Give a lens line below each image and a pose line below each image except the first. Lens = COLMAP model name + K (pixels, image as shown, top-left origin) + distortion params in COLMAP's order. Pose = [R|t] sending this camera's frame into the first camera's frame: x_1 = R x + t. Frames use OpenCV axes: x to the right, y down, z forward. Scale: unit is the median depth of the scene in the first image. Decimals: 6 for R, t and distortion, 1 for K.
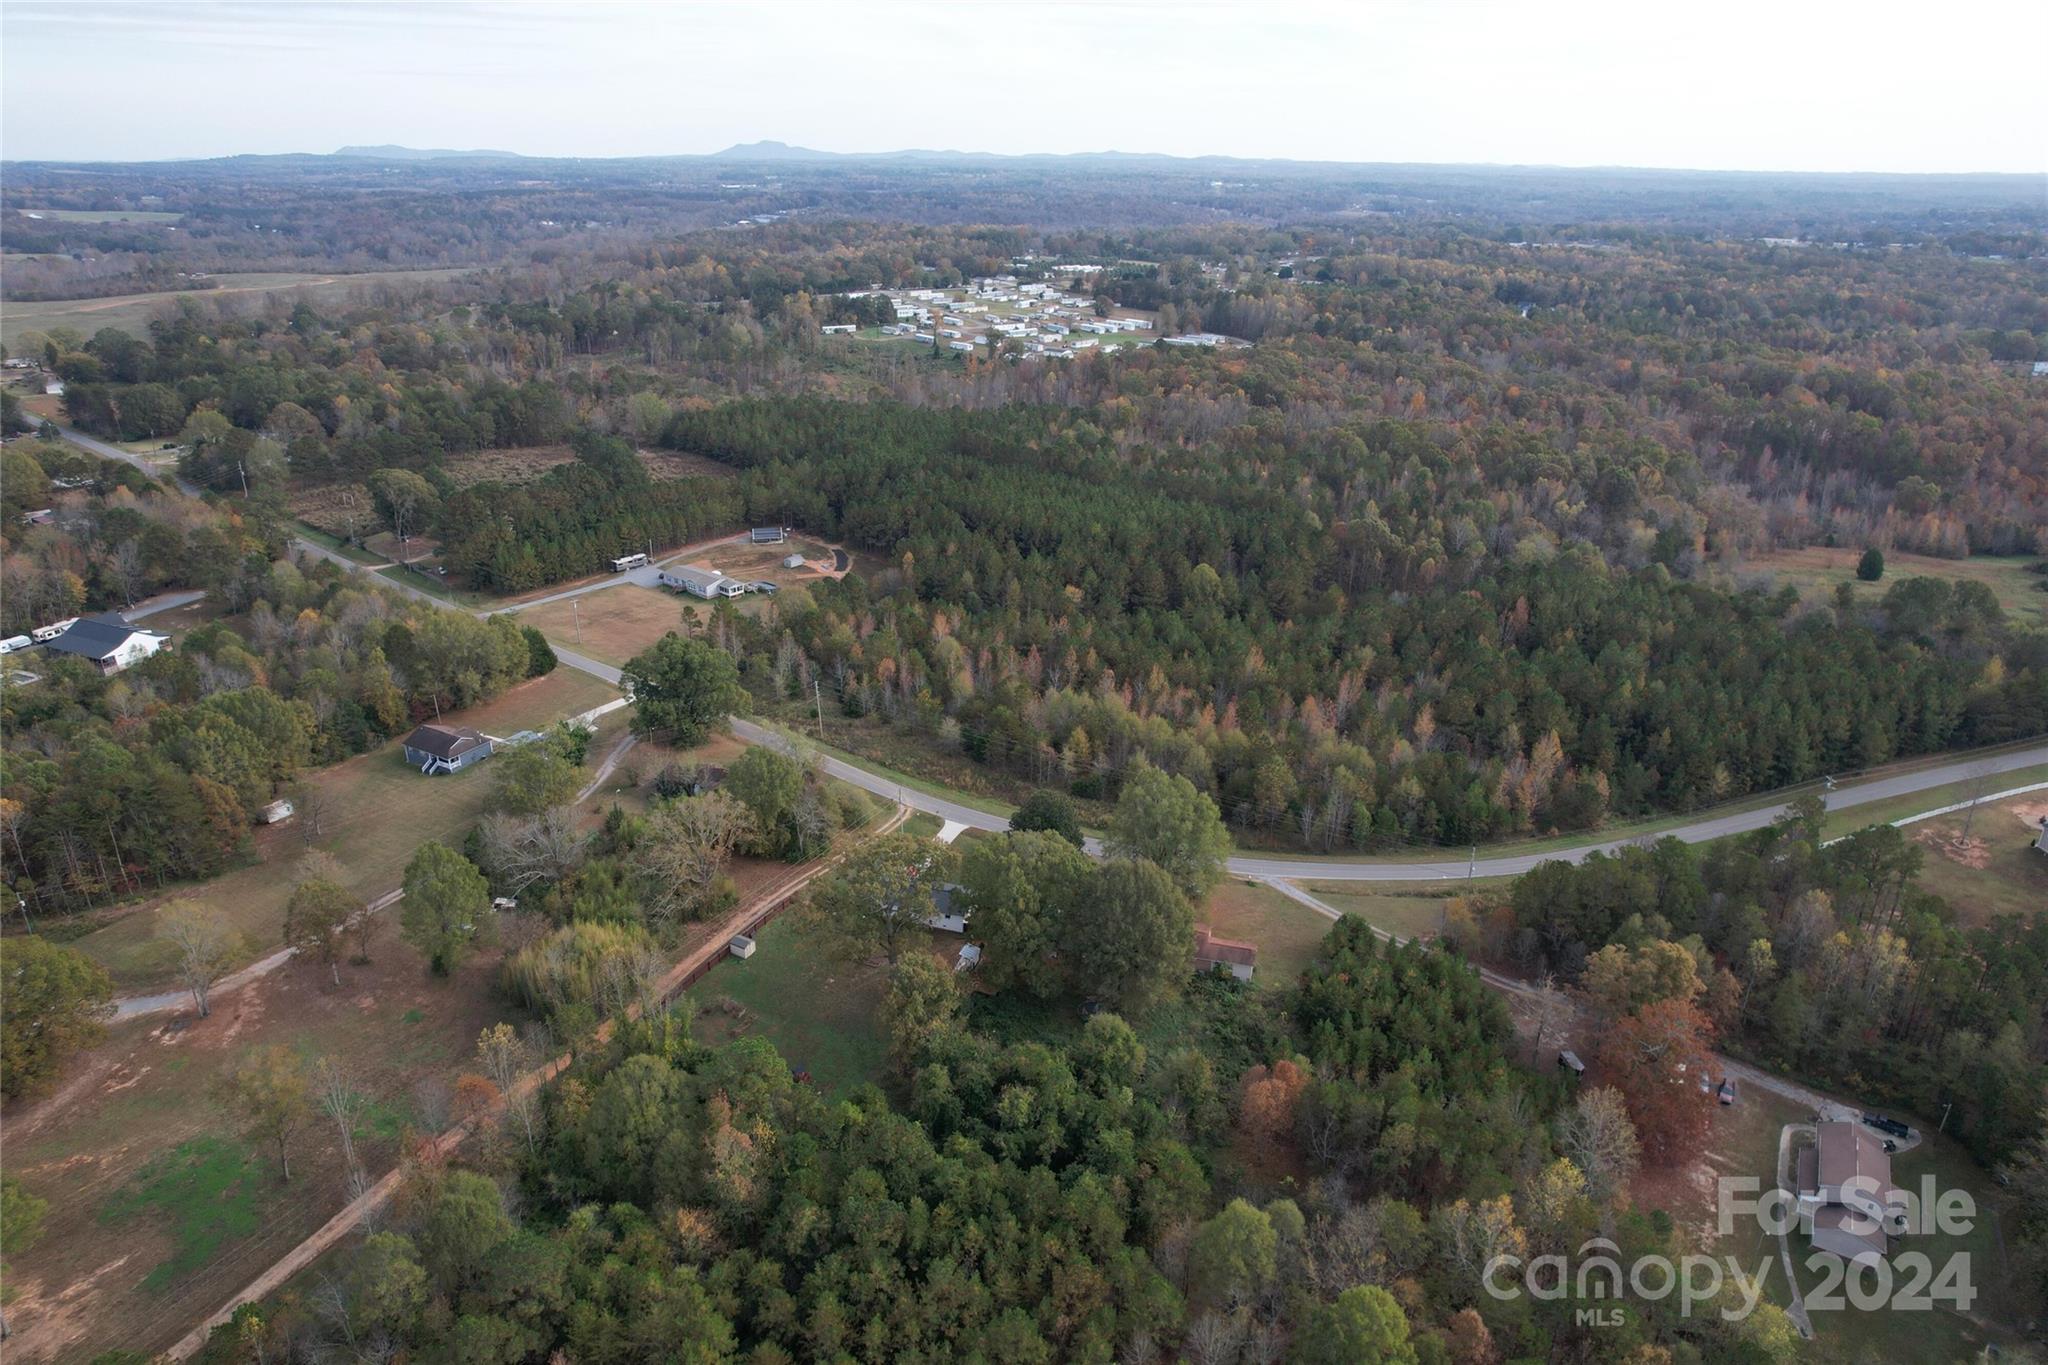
lens RADIAL K [[1314.5, 0, 1029.5], [0, 1314.5, 678.7], [0, 0, 1]] dist [-0.093758, 0.088687]
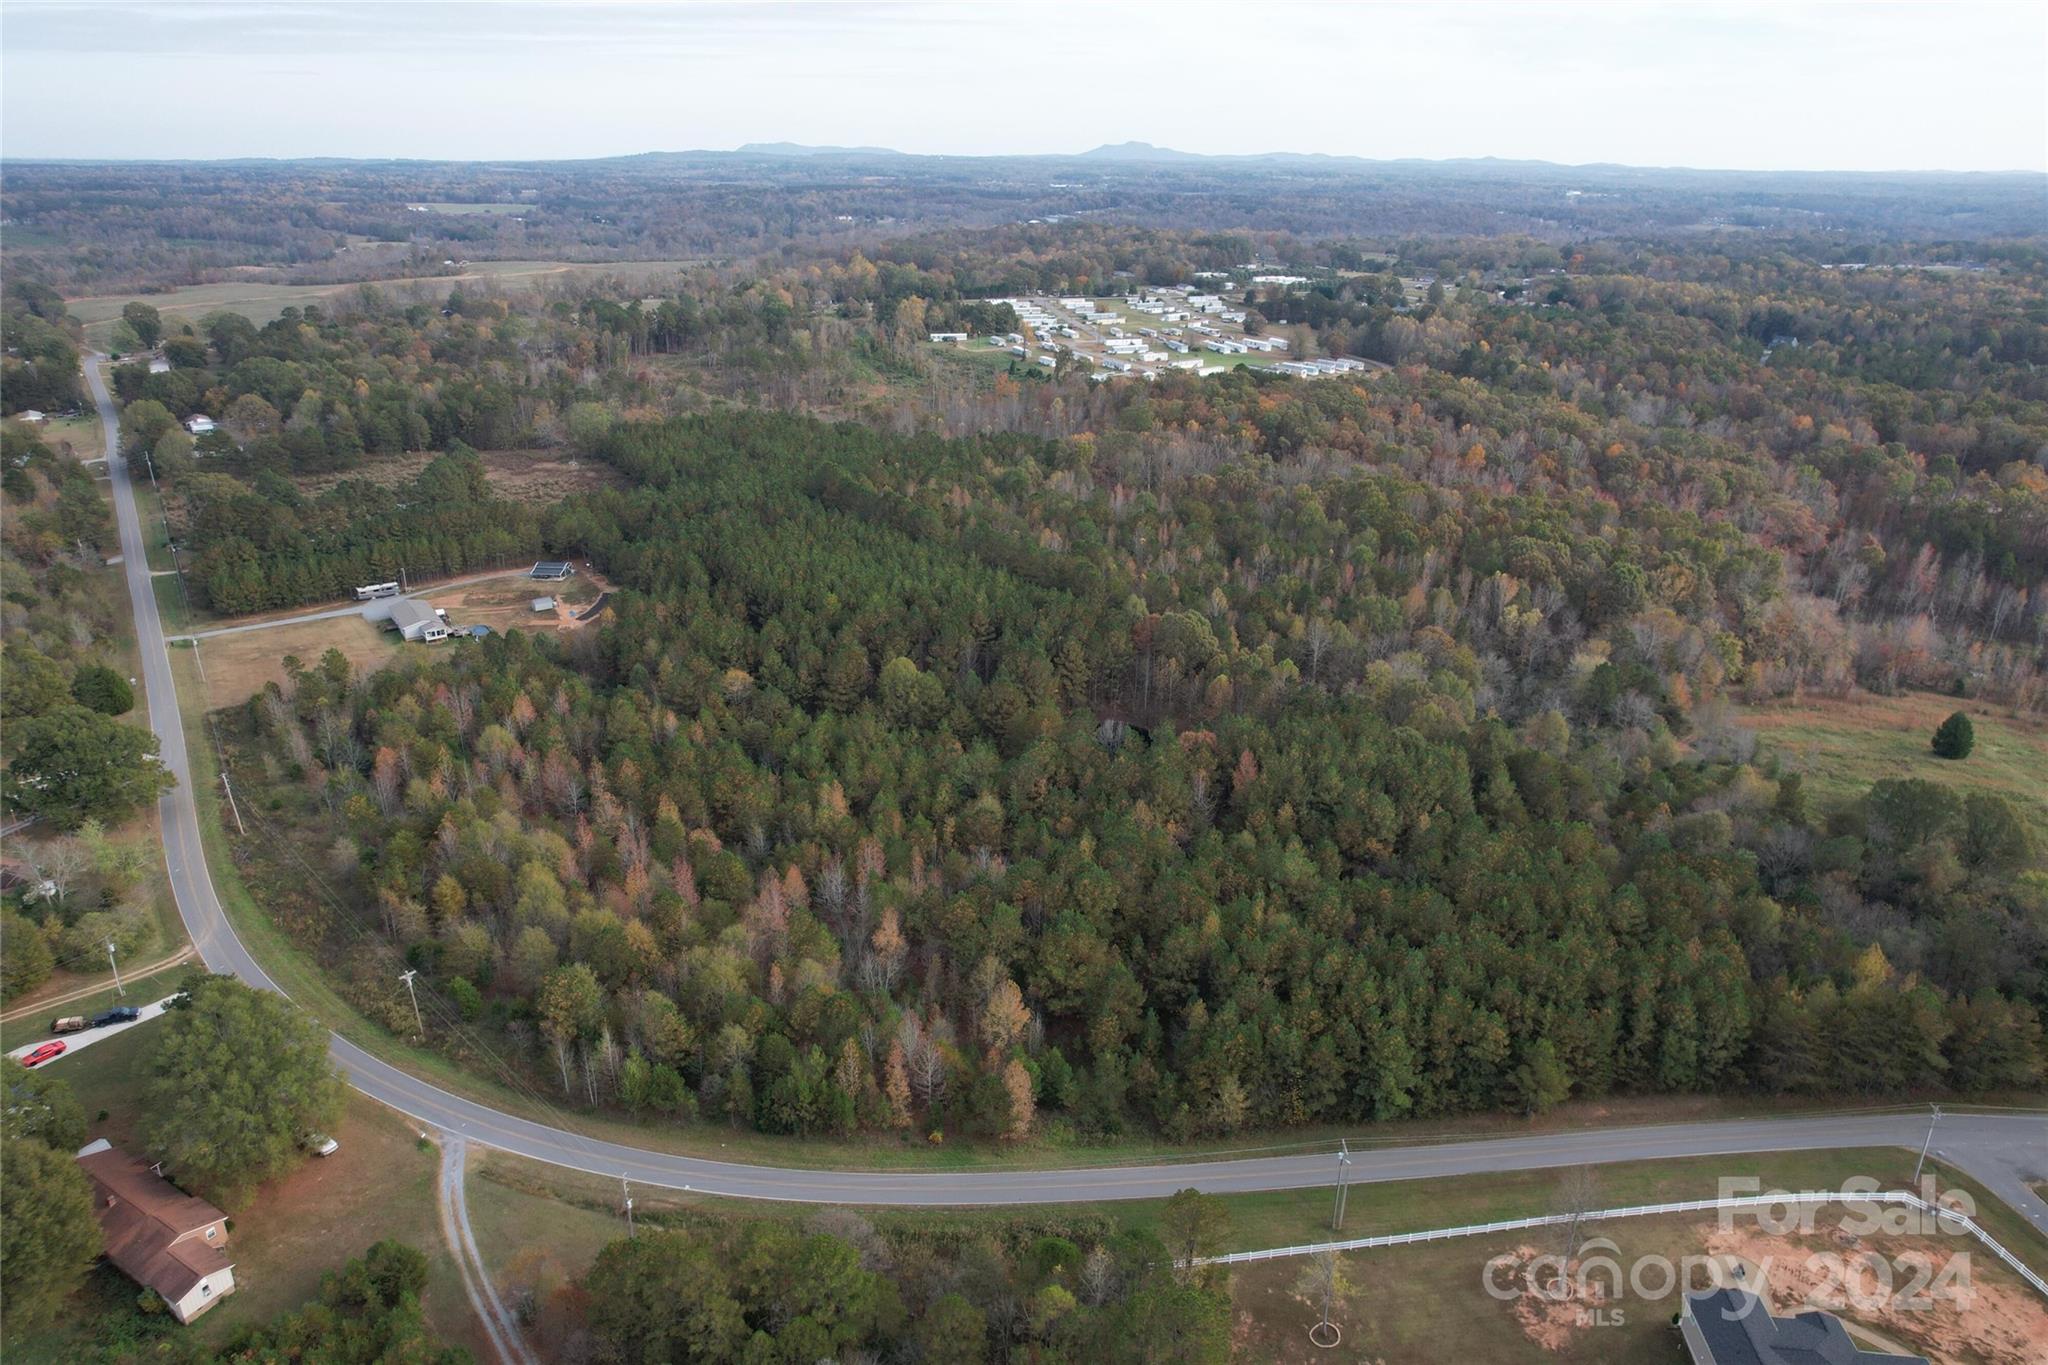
lens RADIAL K [[1314.5, 0, 1029.5], [0, 1314.5, 678.7], [0, 0, 1]] dist [-0.093758, 0.088687]
pose [[0.963848, 0.101898, -0.246198, 0.167601], [-0.102278, 0.994692, 0.011278, -0.037671], [0.246040, 0.014310, 0.969154, 0.097607]]
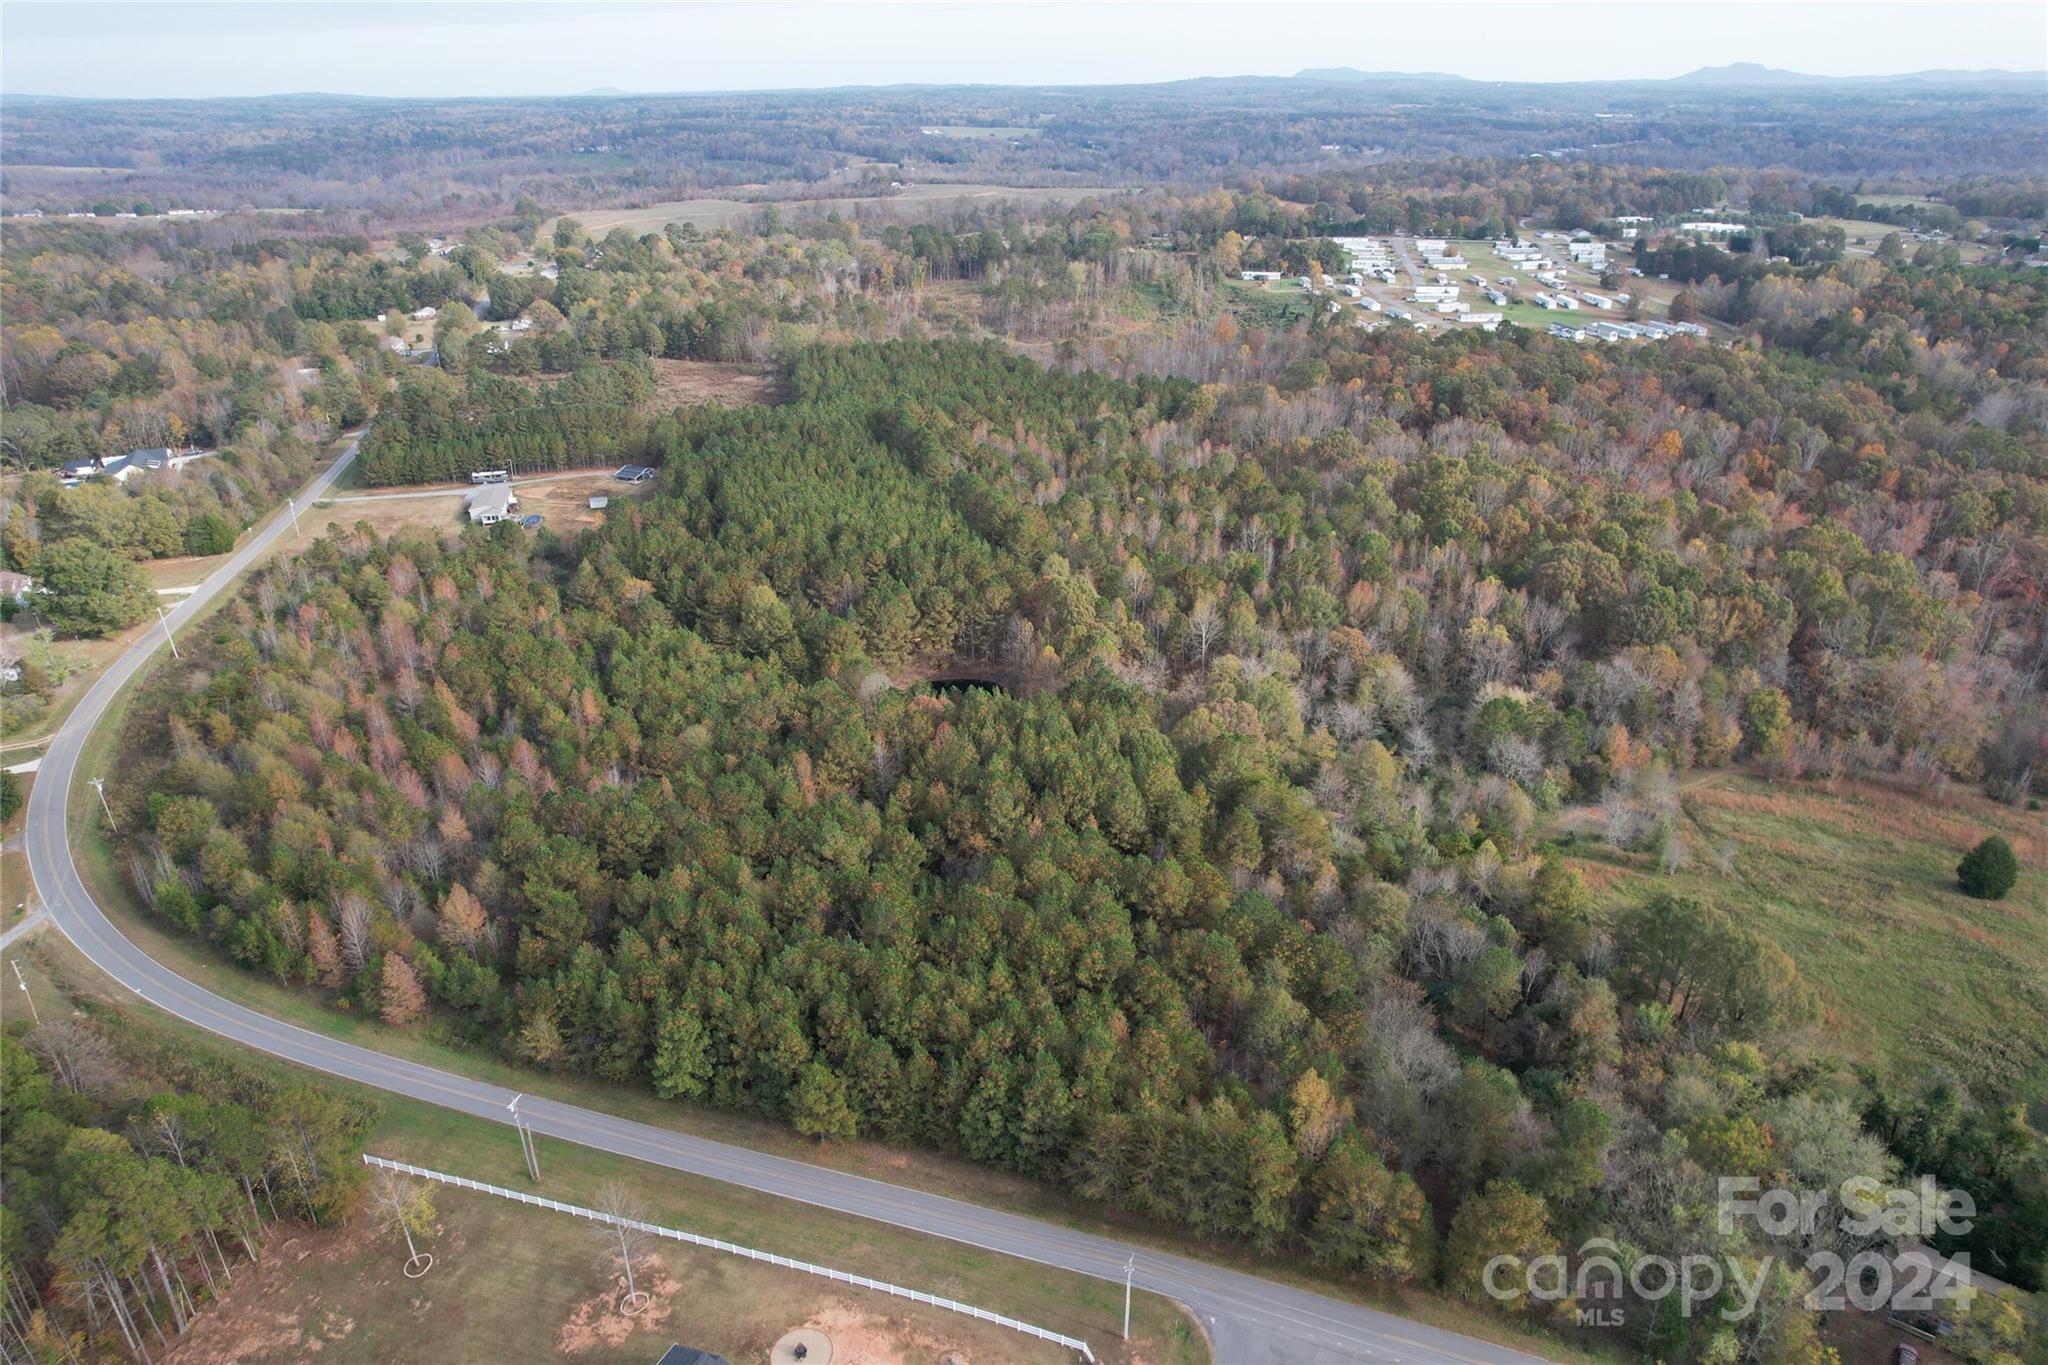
lens RADIAL K [[1314.5, 0, 1029.5], [0, 1314.5, 678.7], [0, 0, 1]] dist [-0.093758, 0.088687]
pose [[0.784574, 0.249899, -0.567445, 0.310141], [-0.220627, 0.967803, 0.121165, -0.069418], [0.579454, 0.030130, 0.814448, 0.172404]]
